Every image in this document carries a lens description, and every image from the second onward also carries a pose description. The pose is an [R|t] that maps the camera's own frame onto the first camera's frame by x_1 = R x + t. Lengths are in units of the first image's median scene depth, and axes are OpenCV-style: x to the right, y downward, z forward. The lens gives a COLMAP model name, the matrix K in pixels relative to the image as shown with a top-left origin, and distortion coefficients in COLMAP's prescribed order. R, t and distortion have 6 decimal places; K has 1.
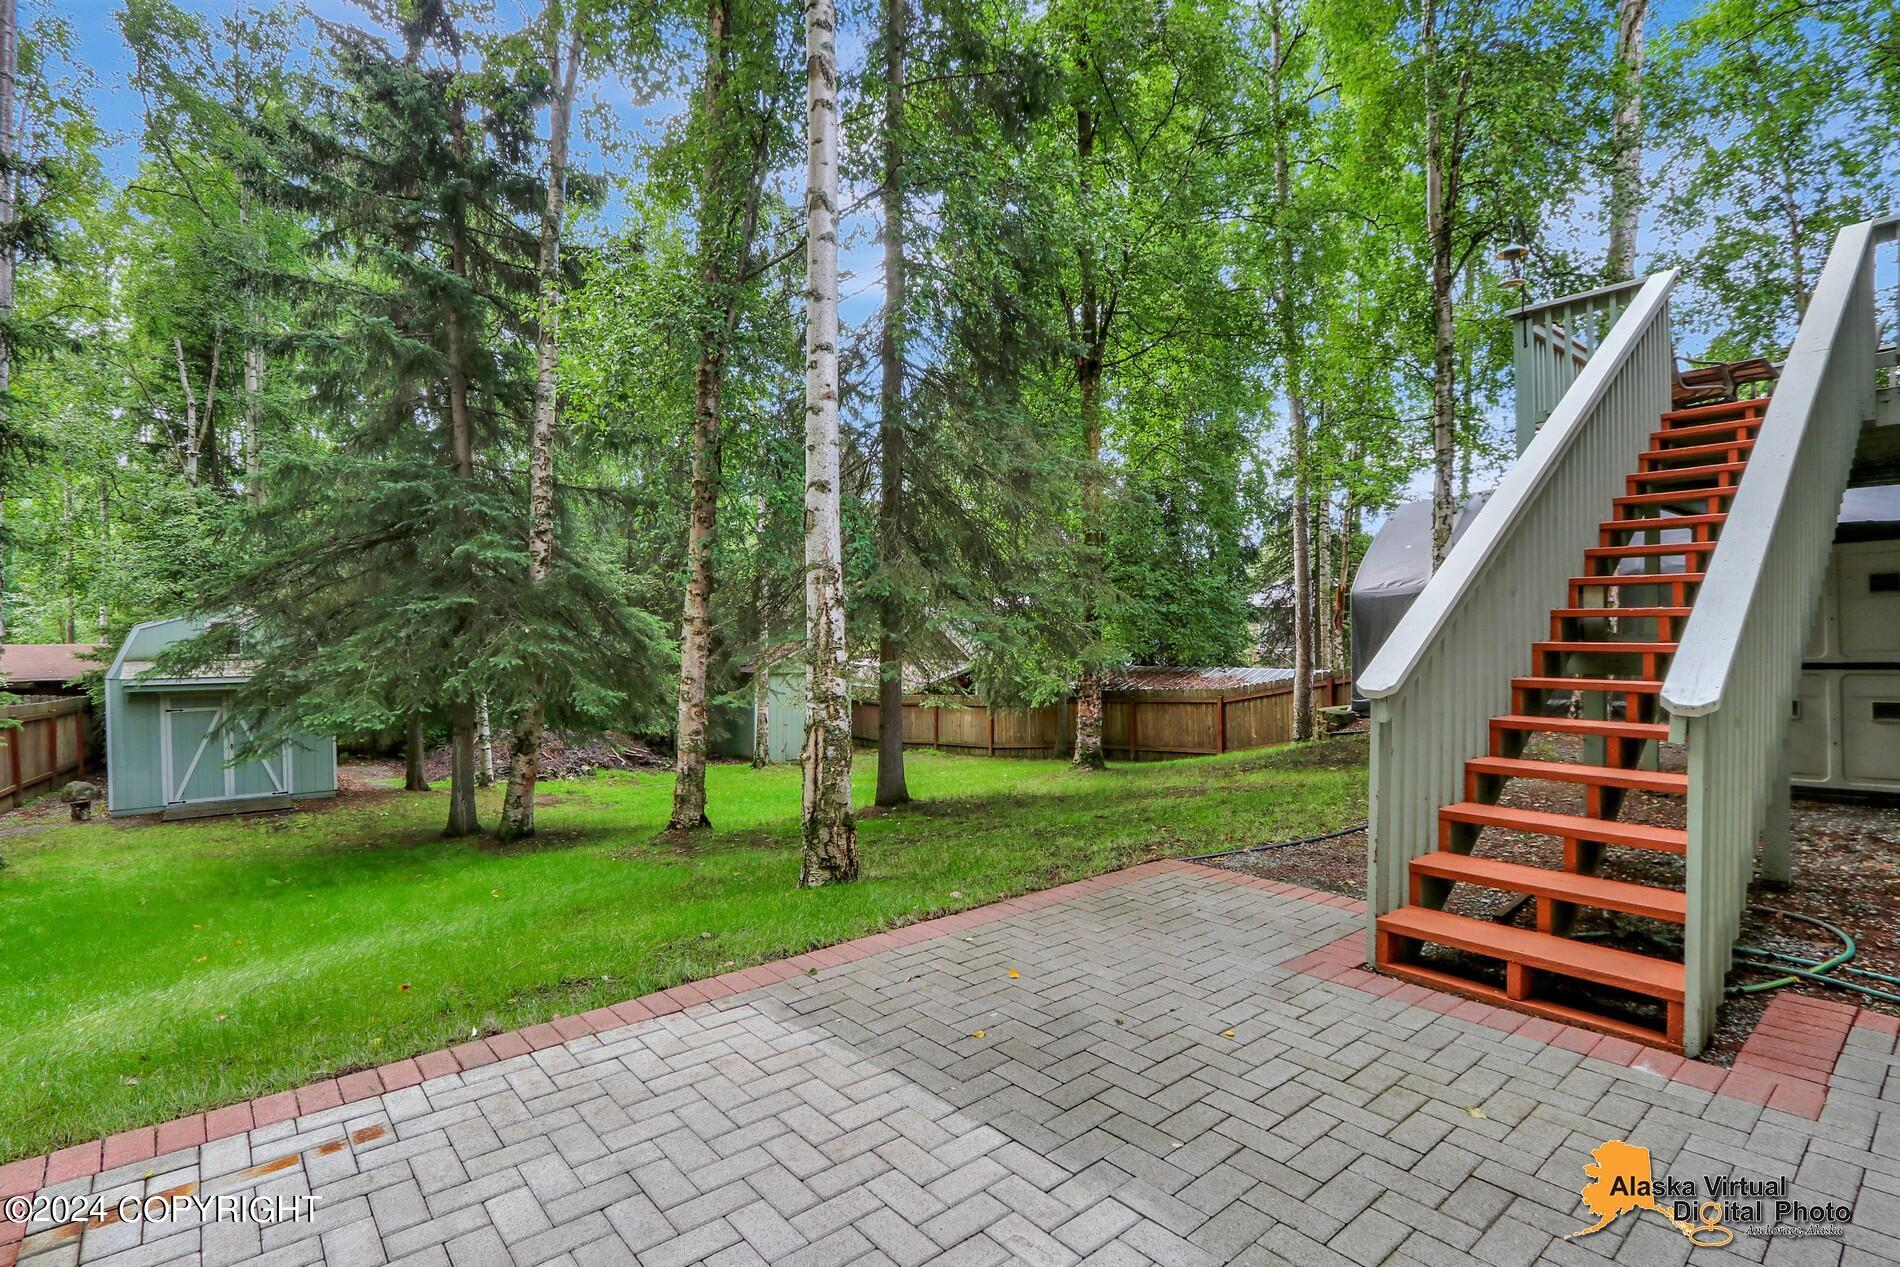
lens RADIAL K [[889.9, 0, 957.2], [0, 889.9, 645.9], [0, 0, 1]] dist [-0.013448, 0.001208]
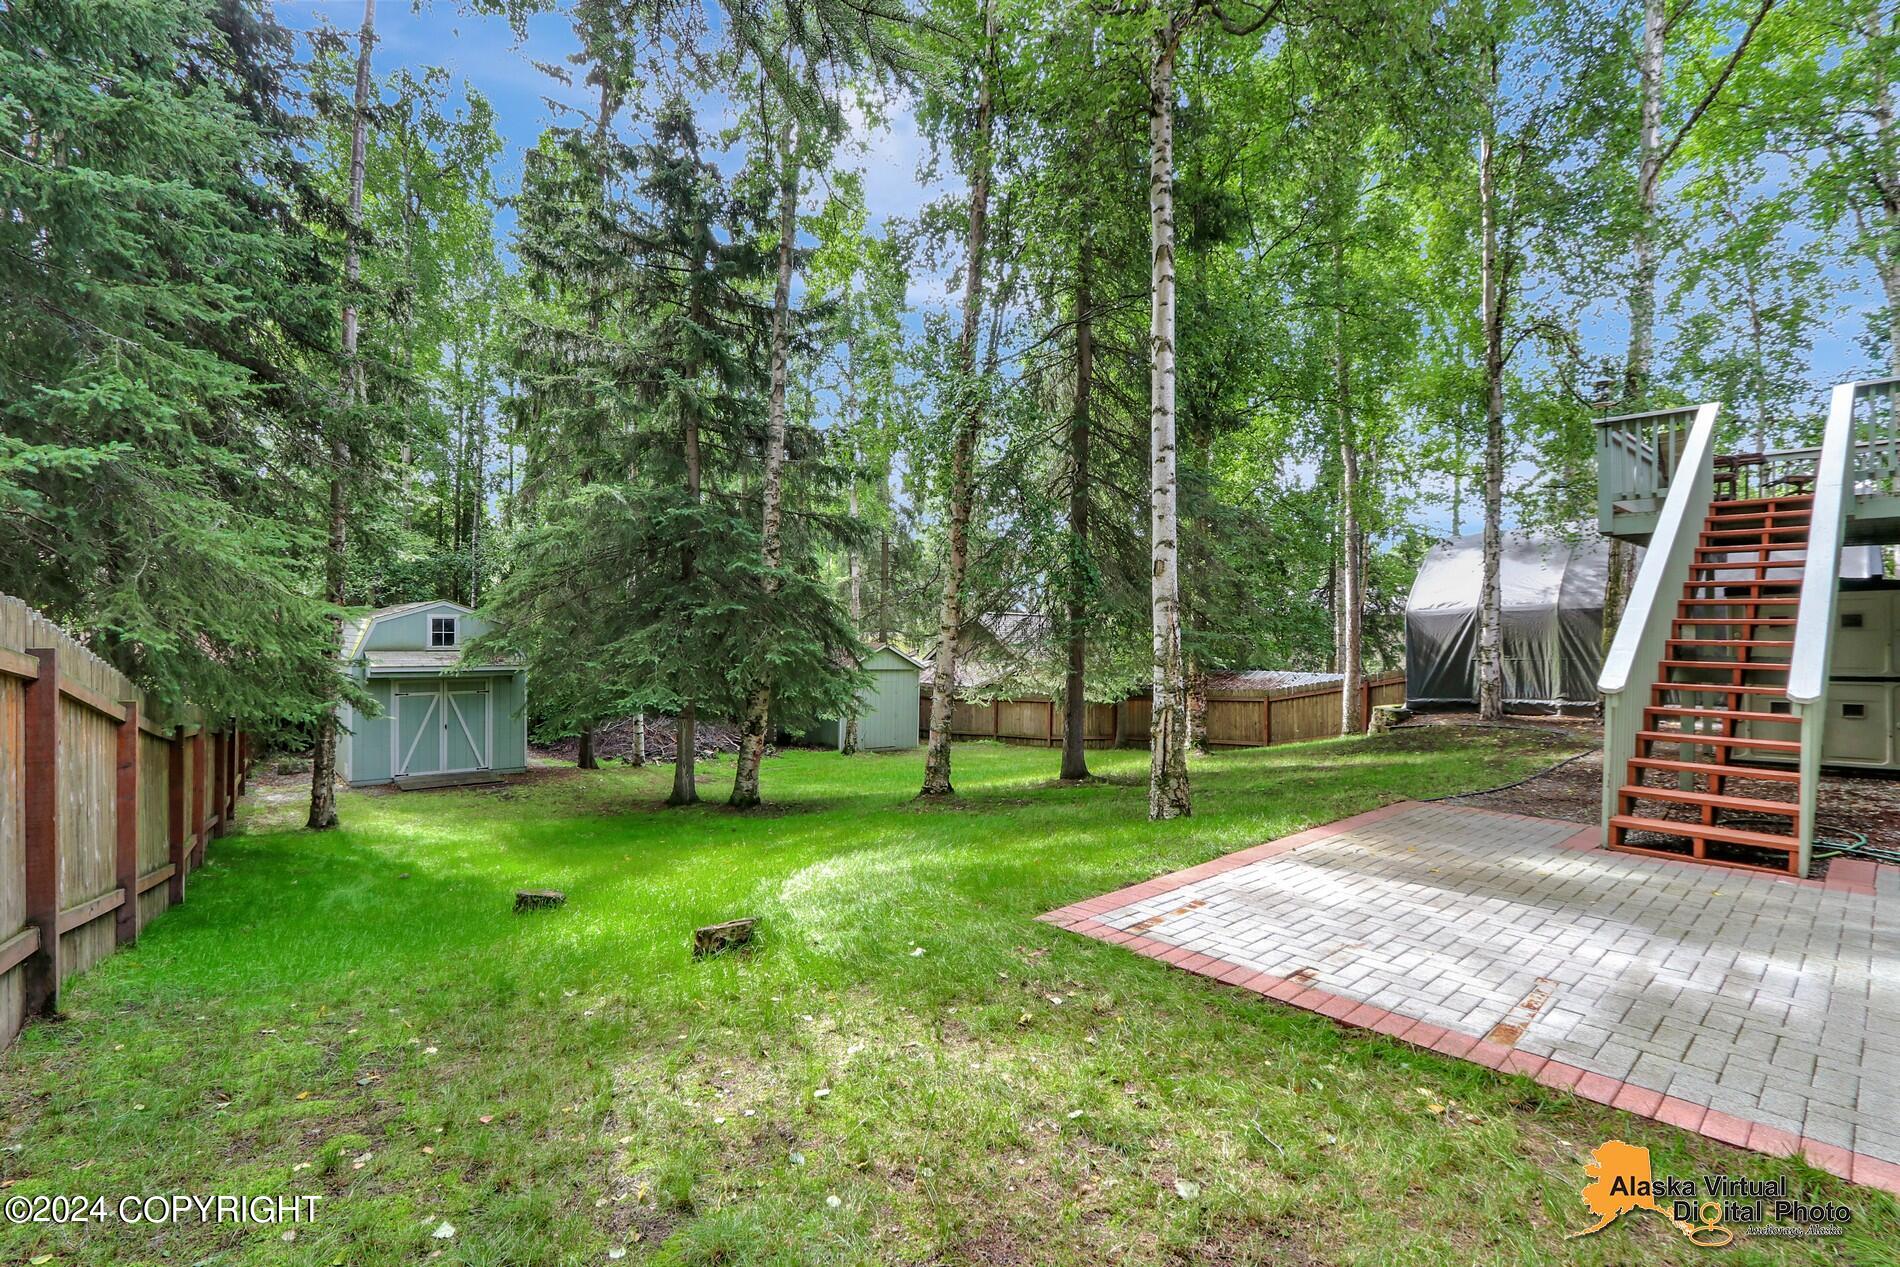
lens RADIAL K [[889.9, 0, 944.0], [0, 889.9, 637.8], [0, 0, 1]] dist [-0.013448, 0.001208]
pose [[0.998587, 0.017922, 0.050033, -0.594162], [-0.017572, 0.999818, -0.007428, -0.009523], [-0.050157, 0.006538, 0.998720, -0.431840]]
